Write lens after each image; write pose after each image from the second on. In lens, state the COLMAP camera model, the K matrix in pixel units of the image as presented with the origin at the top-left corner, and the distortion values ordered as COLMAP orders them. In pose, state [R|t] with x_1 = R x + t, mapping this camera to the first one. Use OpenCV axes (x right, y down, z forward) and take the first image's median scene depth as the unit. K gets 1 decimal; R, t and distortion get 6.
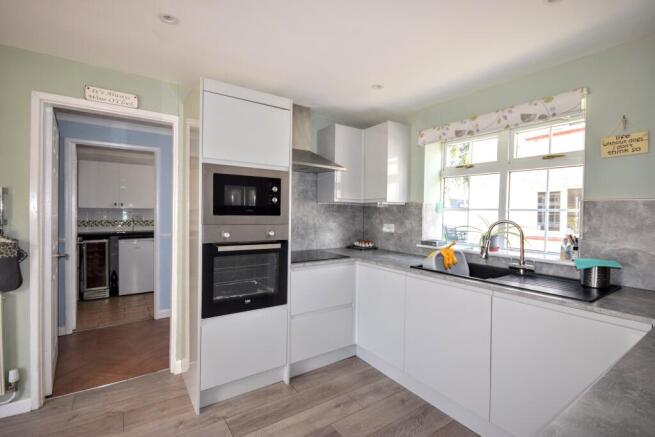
lens RADIAL K [[306.6, 0, 327.7], [0, 306.6, 218.5], [0, 0, 1]] dist [0.000735, -0.000071]
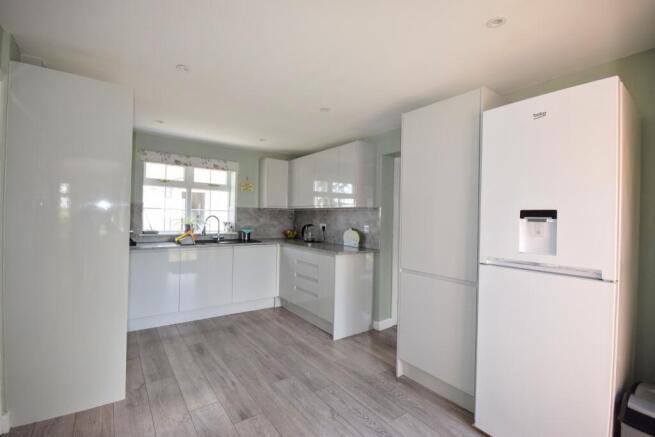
lens RADIAL K [[294.0, 0, 327.1], [0, 294.0, 217.2], [0, 0, 1]] dist [-0.000405, -0.000040]
pose [[-0.030313, -0.010153, 0.999489, -1.205028], [-0.003573, 0.999943, 0.010049, -0.006037], [-0.999534, -0.003266, -0.030347, 0.267691]]
